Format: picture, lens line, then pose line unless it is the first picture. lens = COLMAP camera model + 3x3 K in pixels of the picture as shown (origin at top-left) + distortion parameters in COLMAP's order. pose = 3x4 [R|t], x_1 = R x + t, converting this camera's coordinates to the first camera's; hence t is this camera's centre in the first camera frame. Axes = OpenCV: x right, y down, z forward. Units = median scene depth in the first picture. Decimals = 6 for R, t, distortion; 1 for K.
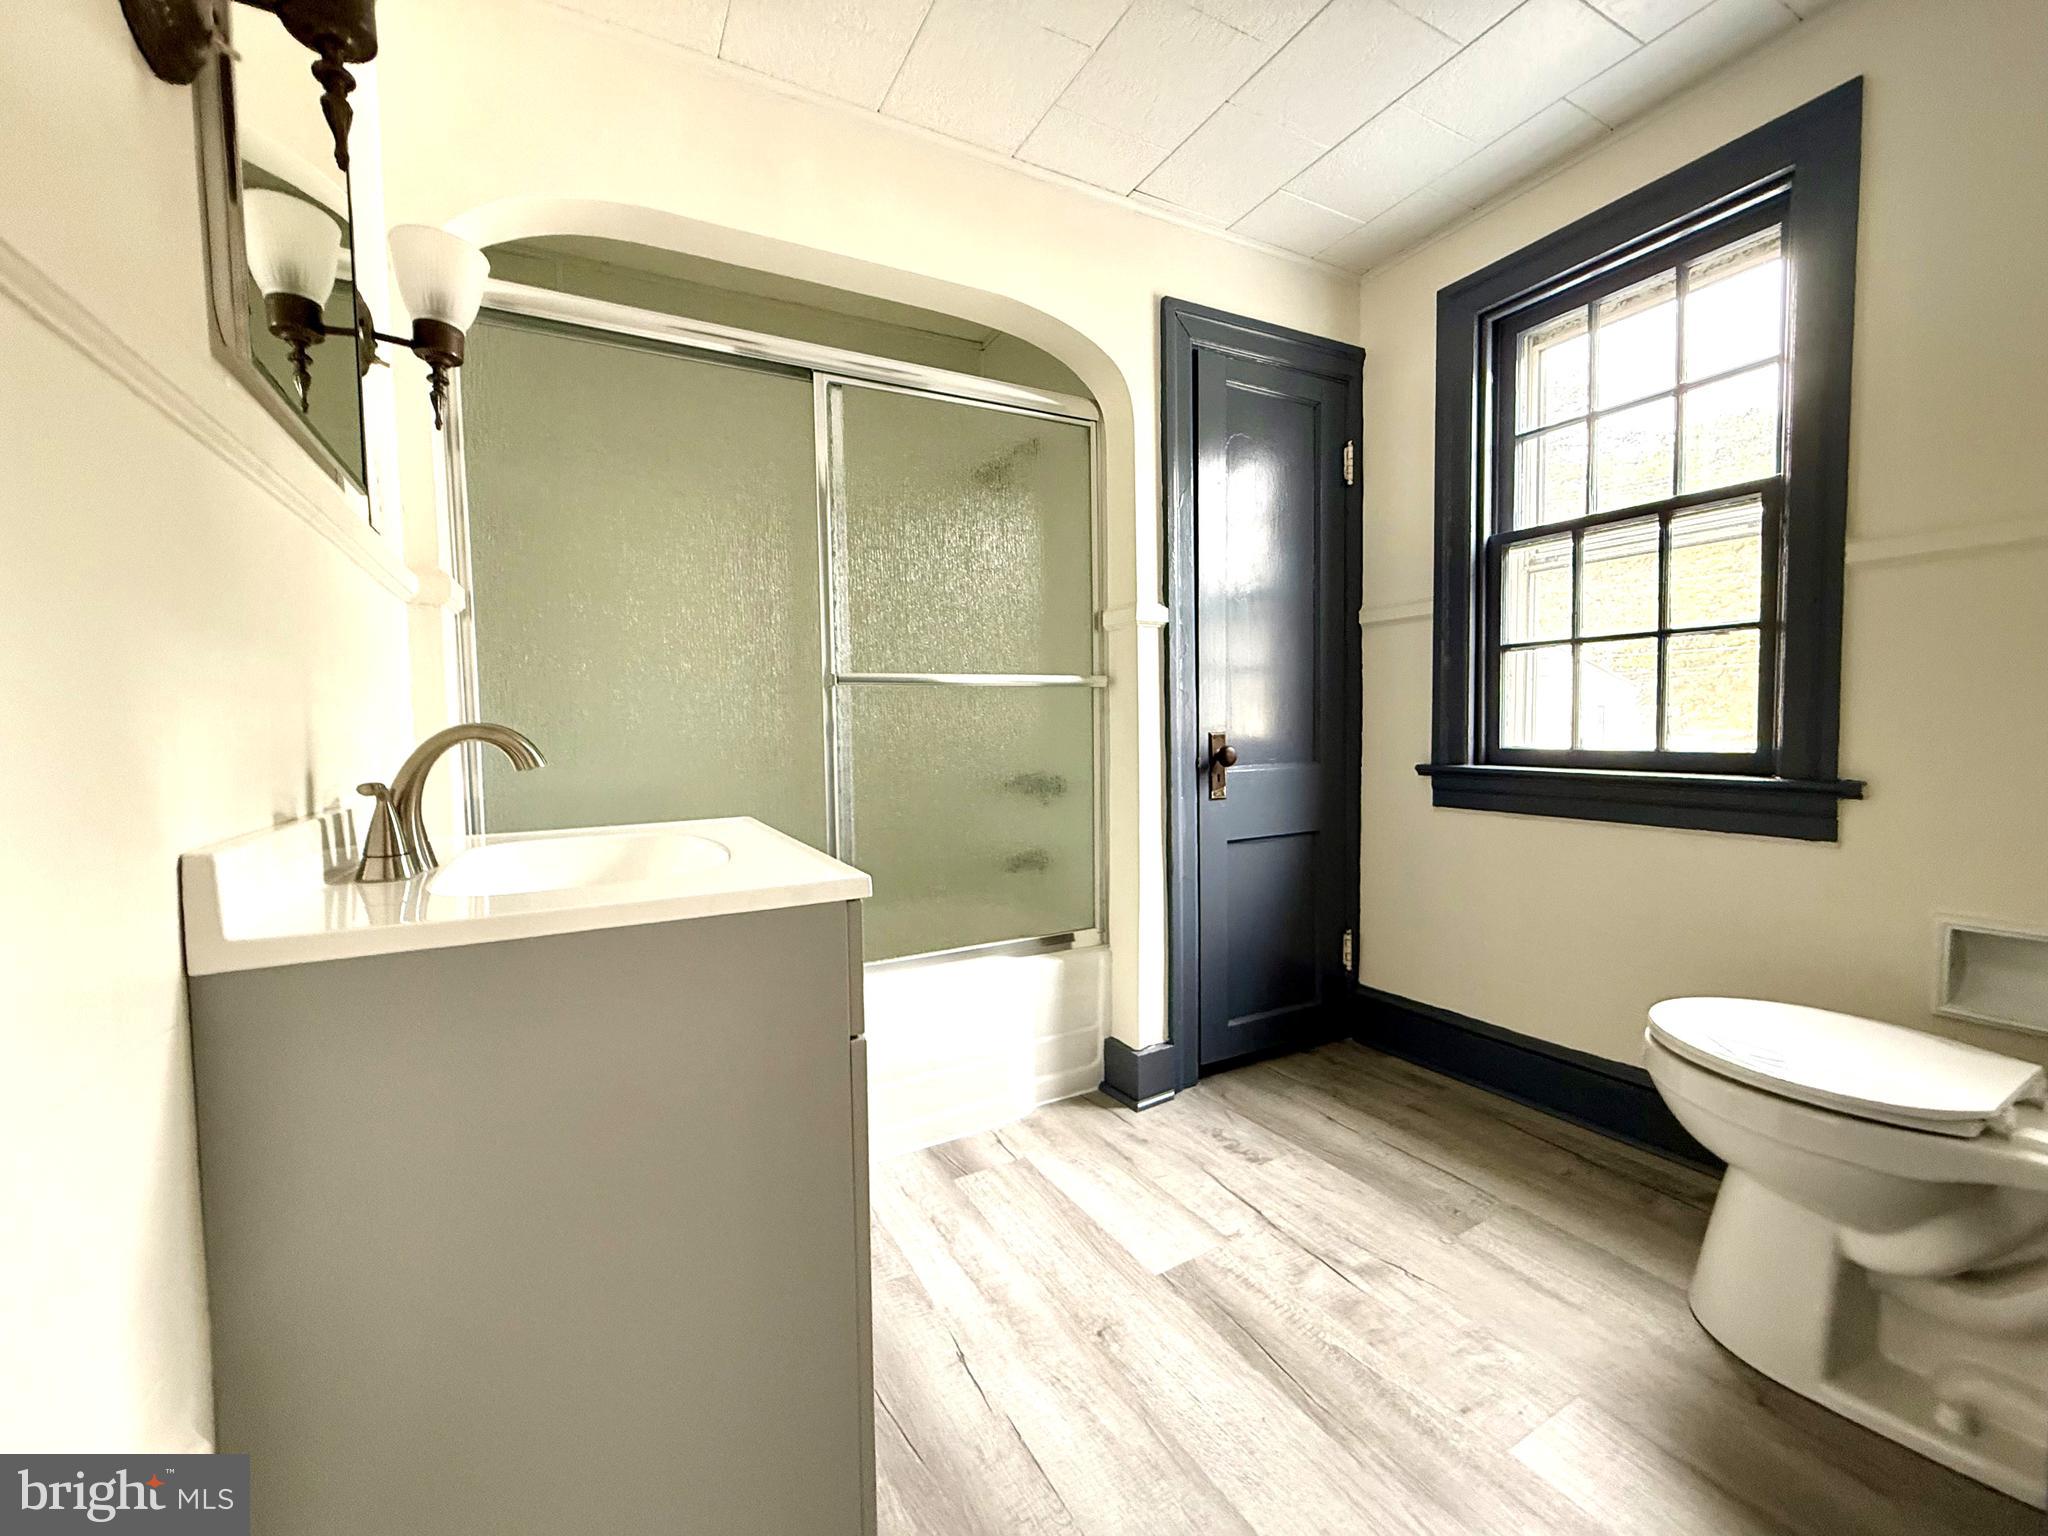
lens RADIAL K [[817.5, 0, 1019.4], [0, 817.5, 765.2], [0, 0, 1]] dist [0.001038, 0.000483]
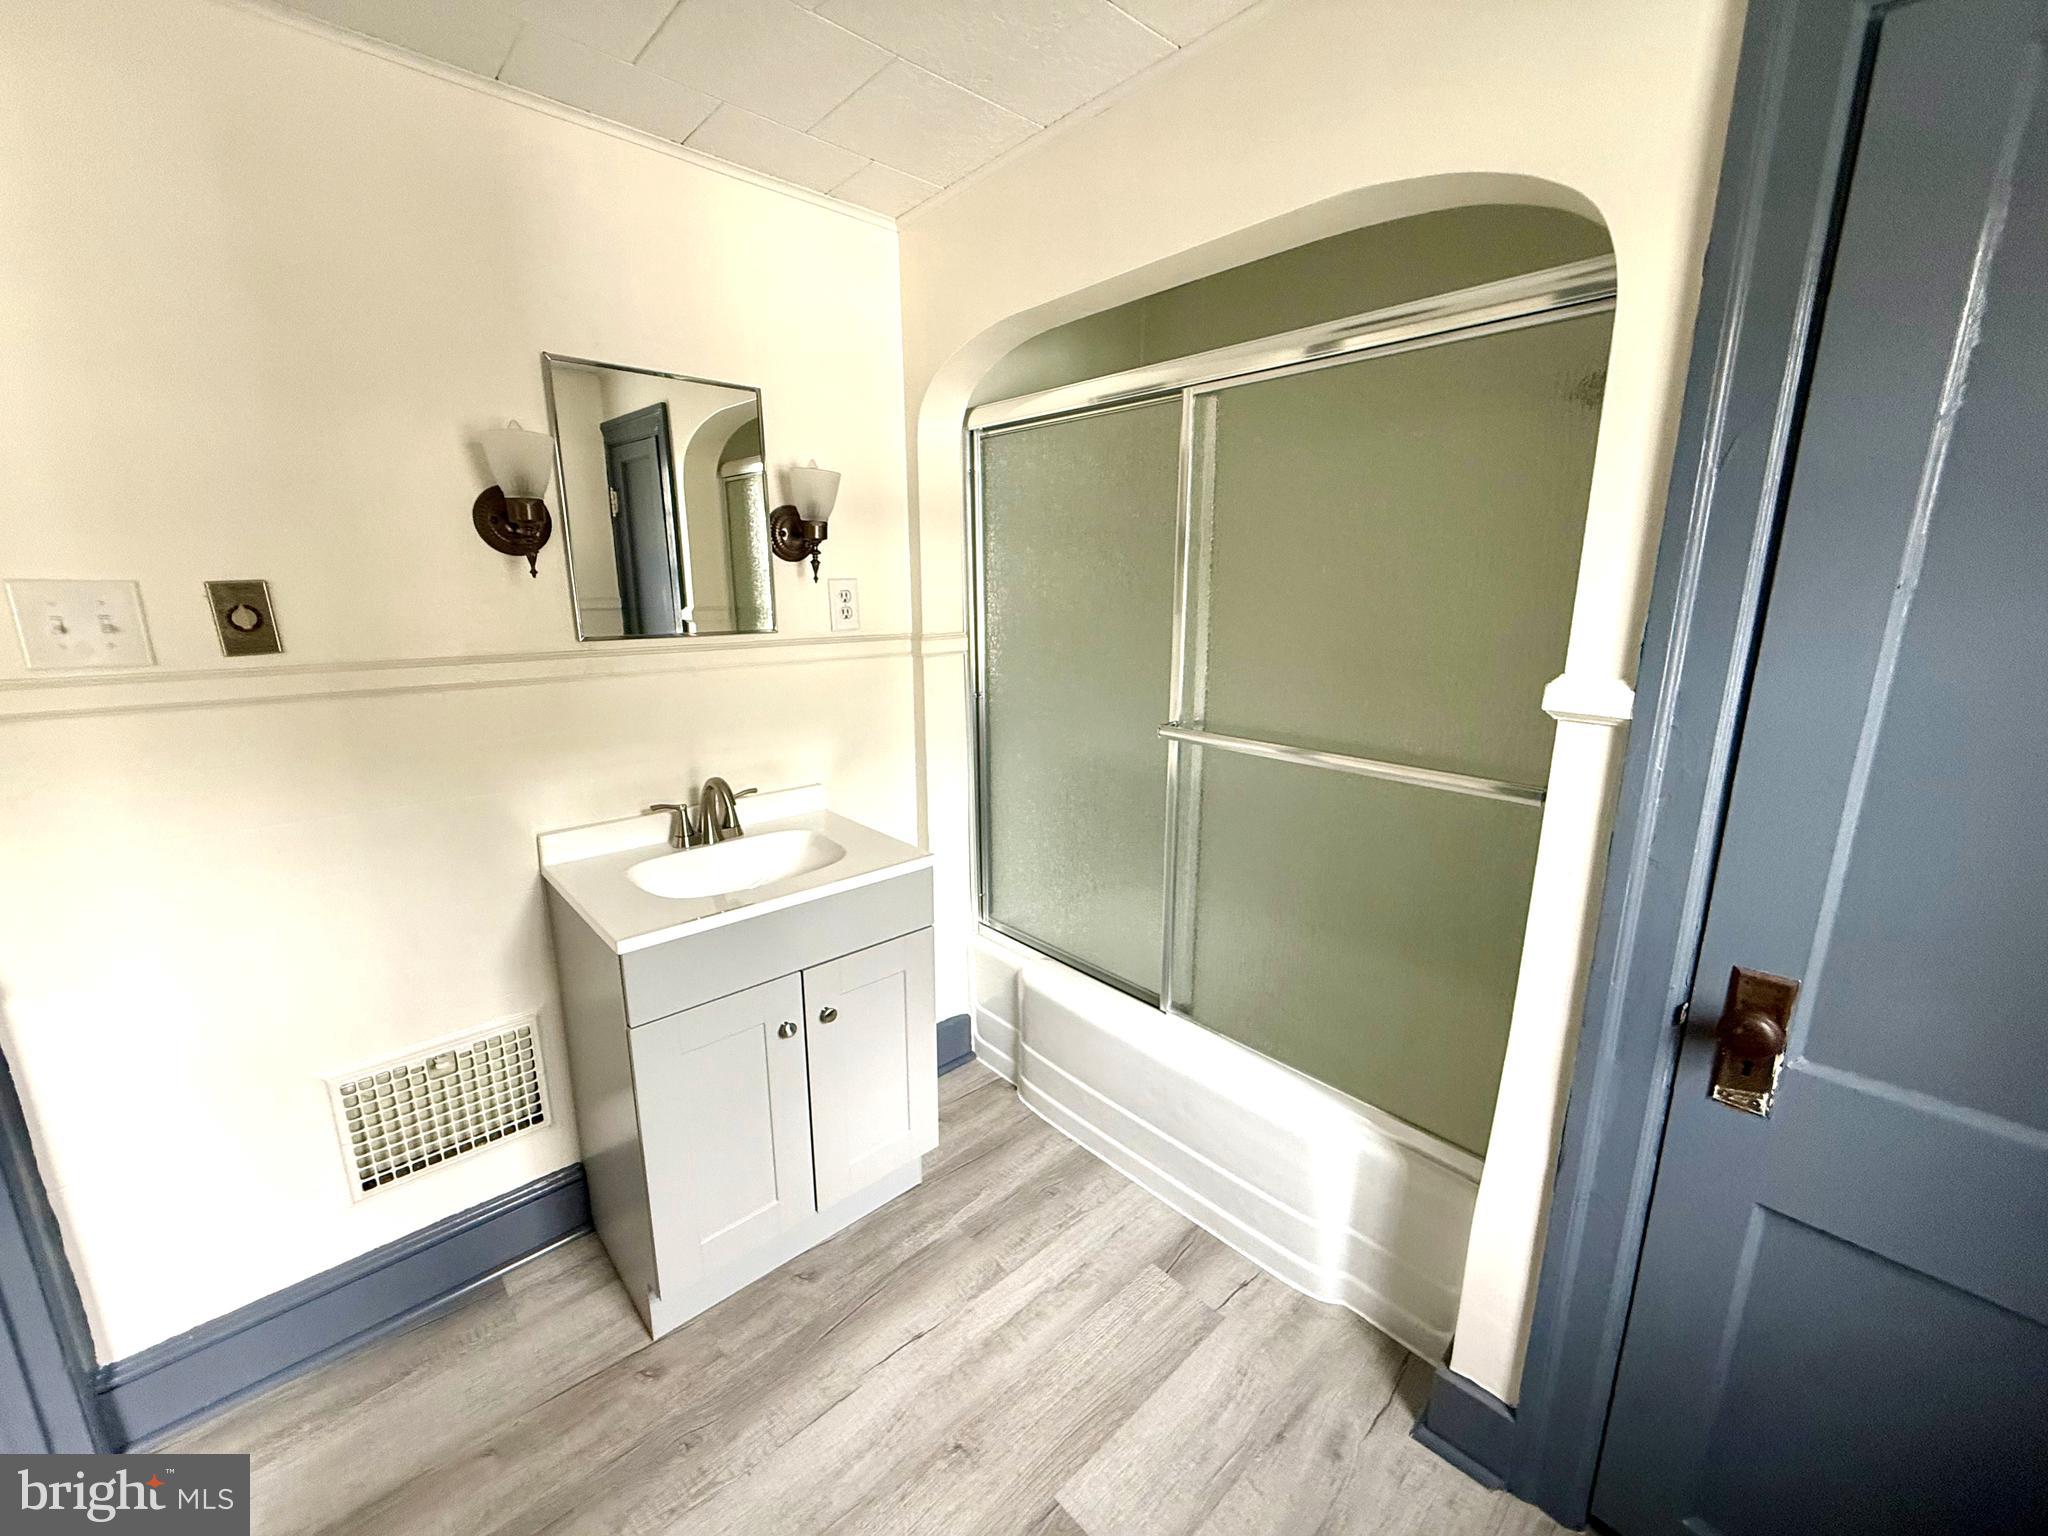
lens RADIAL K [[817.5, 0, 1020.7], [0, 817.5, 764.4], [0, 0, 1]] dist [0.001038, 0.000483]
pose [[0.240452, 0.235584, -0.941639, 0.701638], [-0.052566, 0.971837, 0.229716, -0.303170], [0.969237, -0.005737, 0.246064, 0.655129]]
